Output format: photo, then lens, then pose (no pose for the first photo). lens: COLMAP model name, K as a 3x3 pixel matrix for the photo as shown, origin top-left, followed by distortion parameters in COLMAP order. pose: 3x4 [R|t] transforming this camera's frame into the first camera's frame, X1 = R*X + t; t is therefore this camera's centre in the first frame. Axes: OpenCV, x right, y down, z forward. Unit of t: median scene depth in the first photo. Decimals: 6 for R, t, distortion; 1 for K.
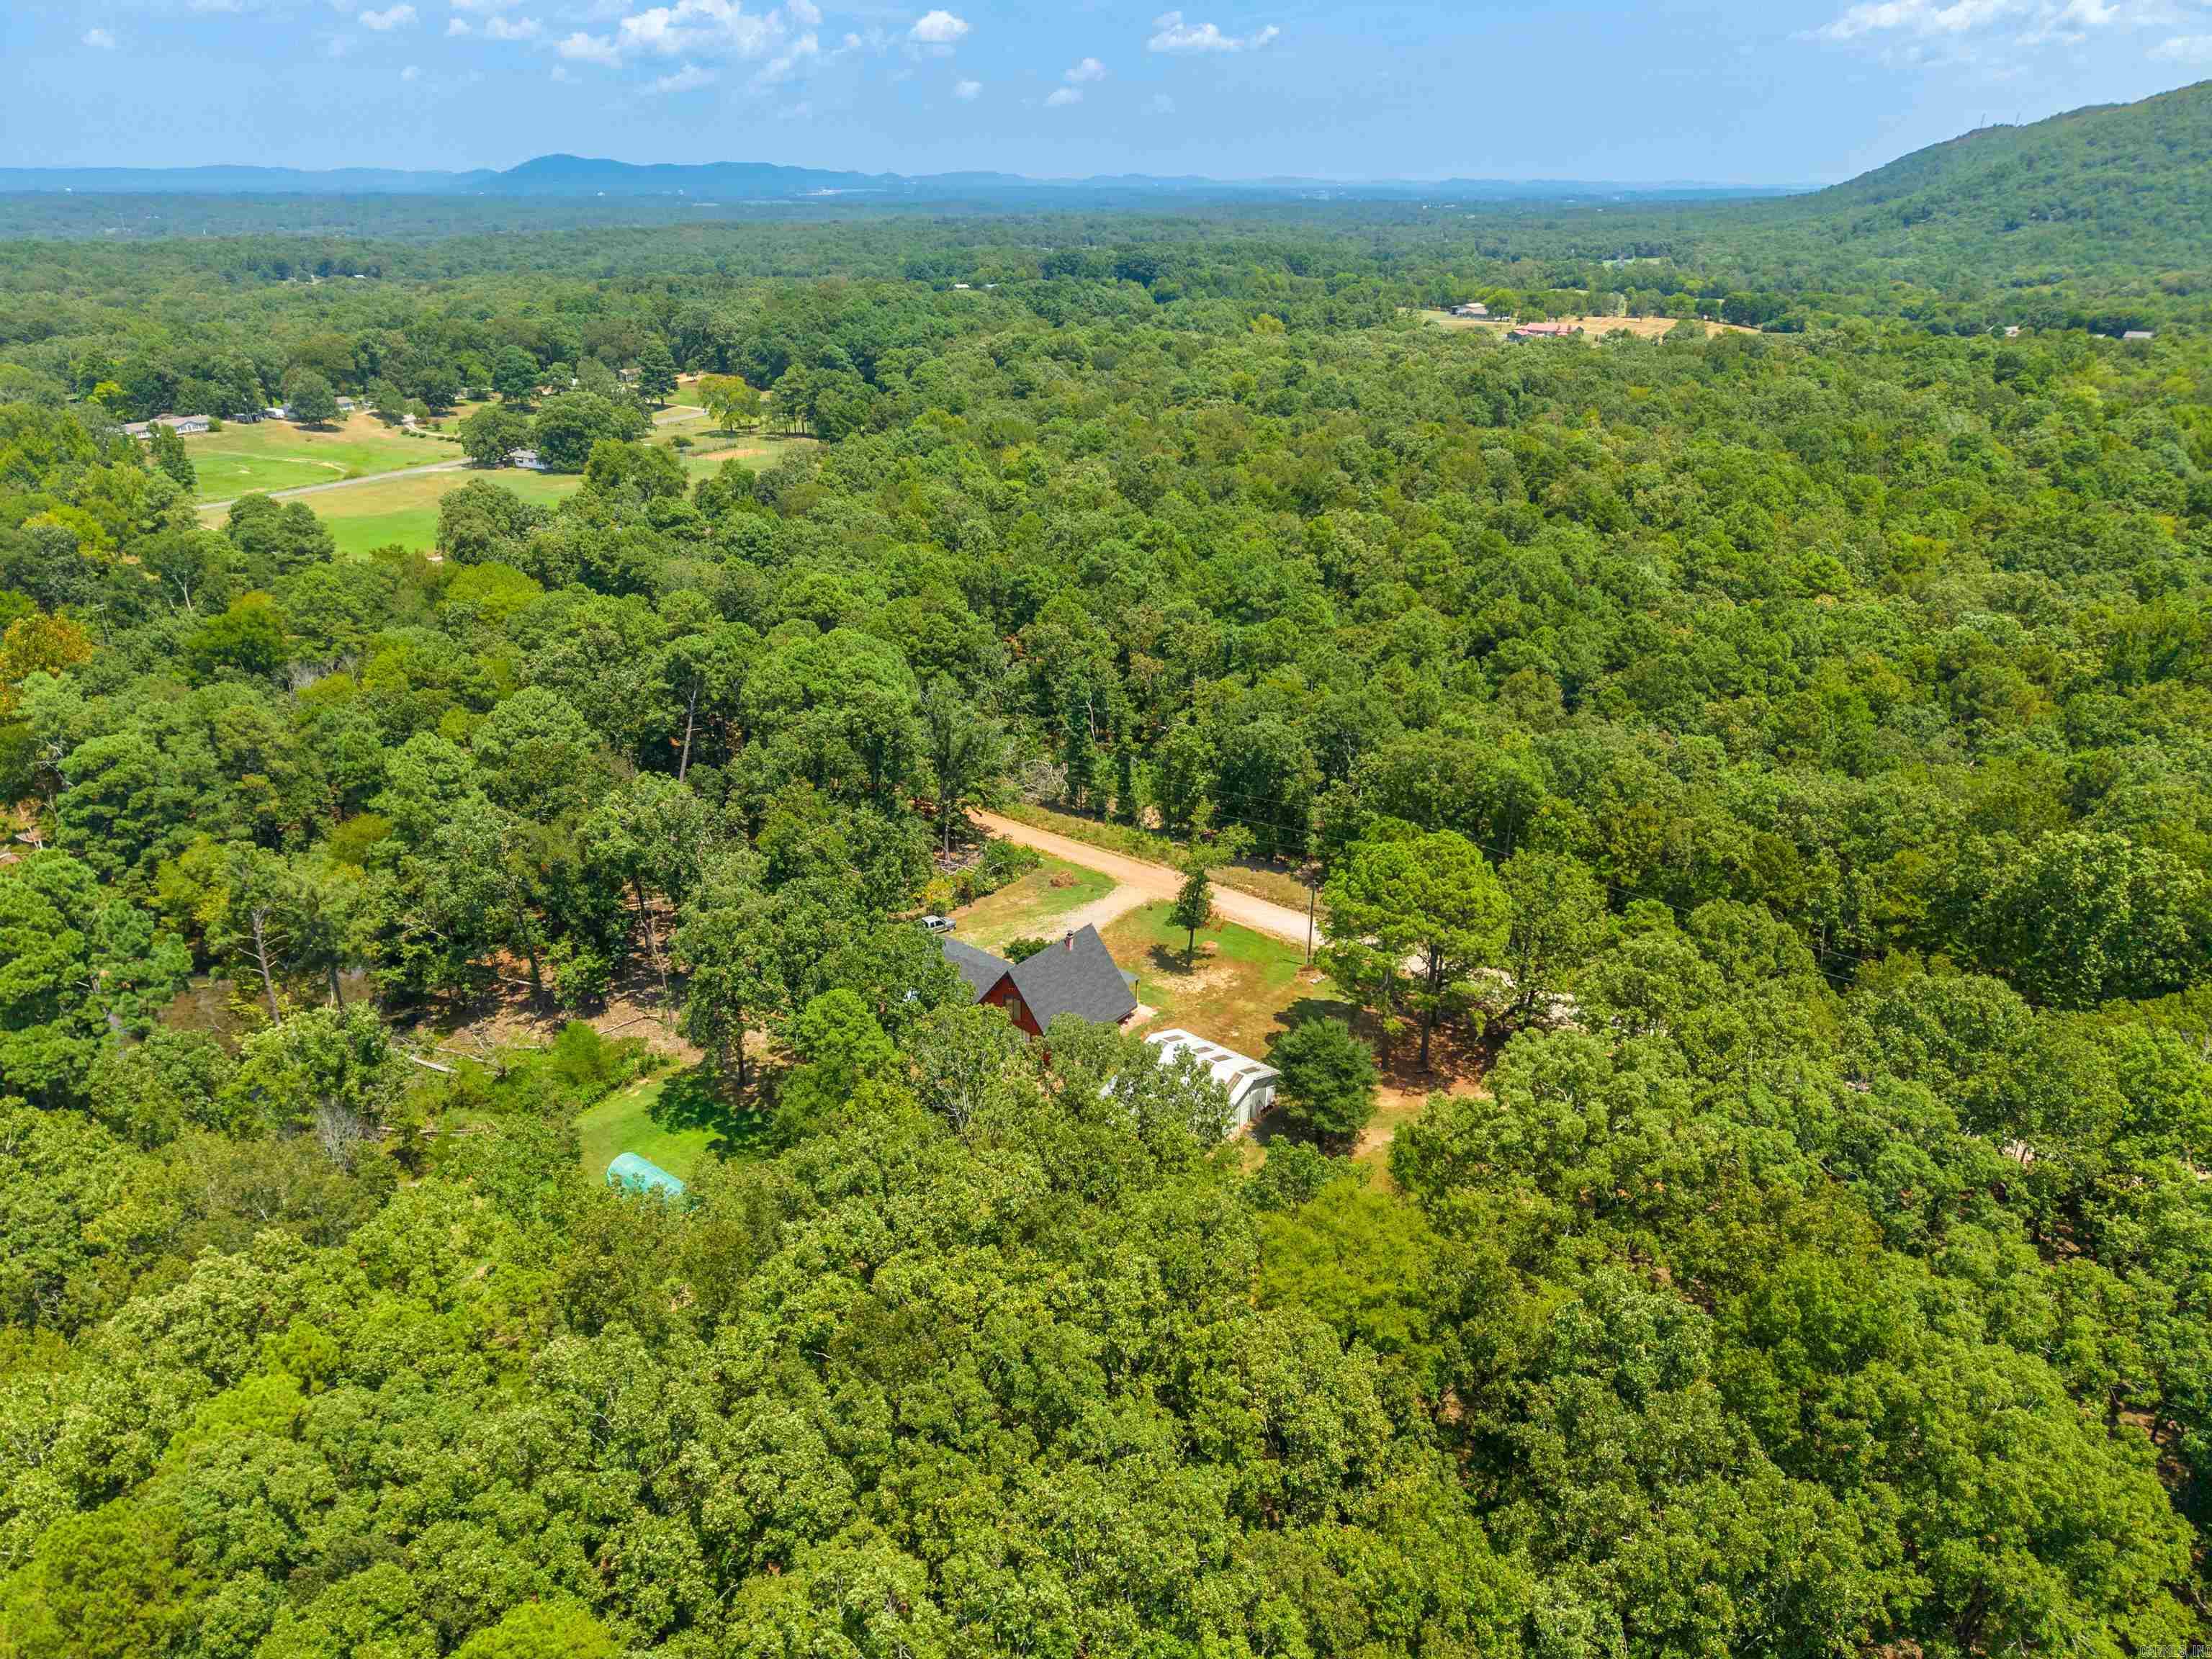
lens RADIAL K [[1534.8, 0, 1106.0], [0, 1534.8, 829.5], [0, 0, 1]] dist [0.052421, -0.057462]
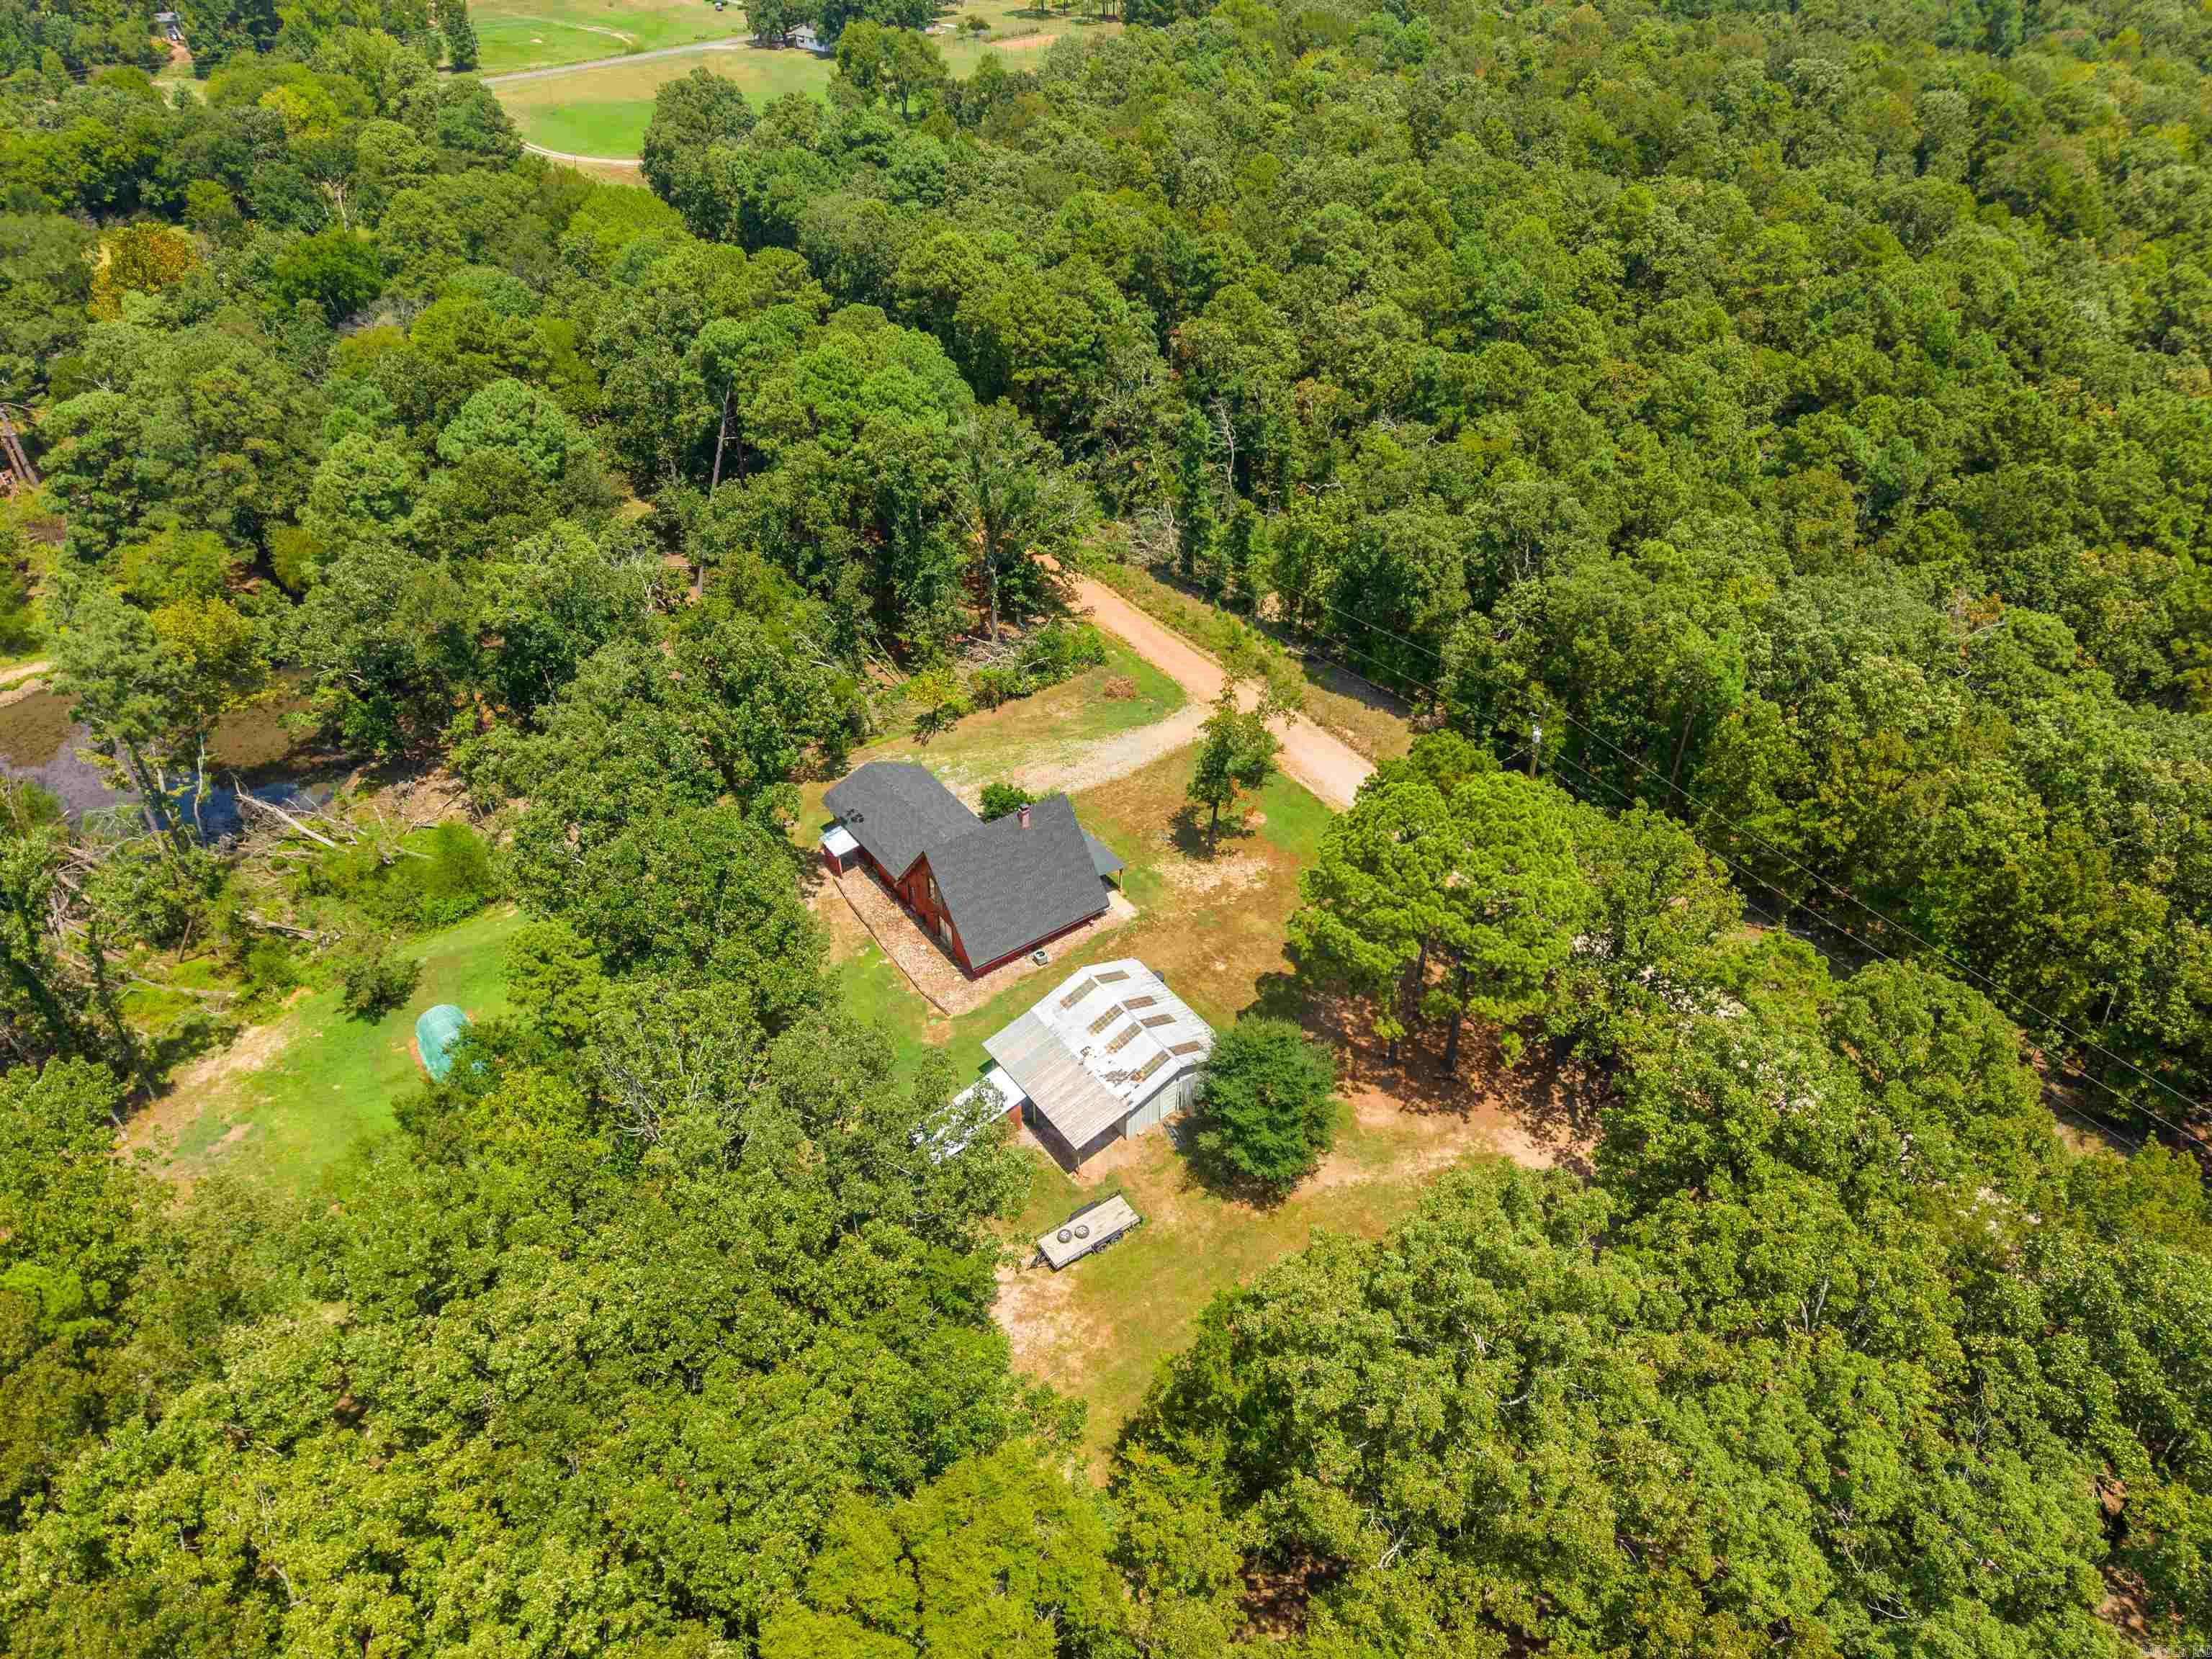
lens RADIAL K [[1518.9, 0, 1103.1], [0, 1518.9, 843.2], [0, 0, 1]] dist [0.025479, -0.022593]
pose [[0.961159, 0.161160, -0.224057, 0.144312], [-0.099895, 0.959908, 0.261913, -0.089698], [0.257284, -0.229357, 0.938723, 0.230287]]
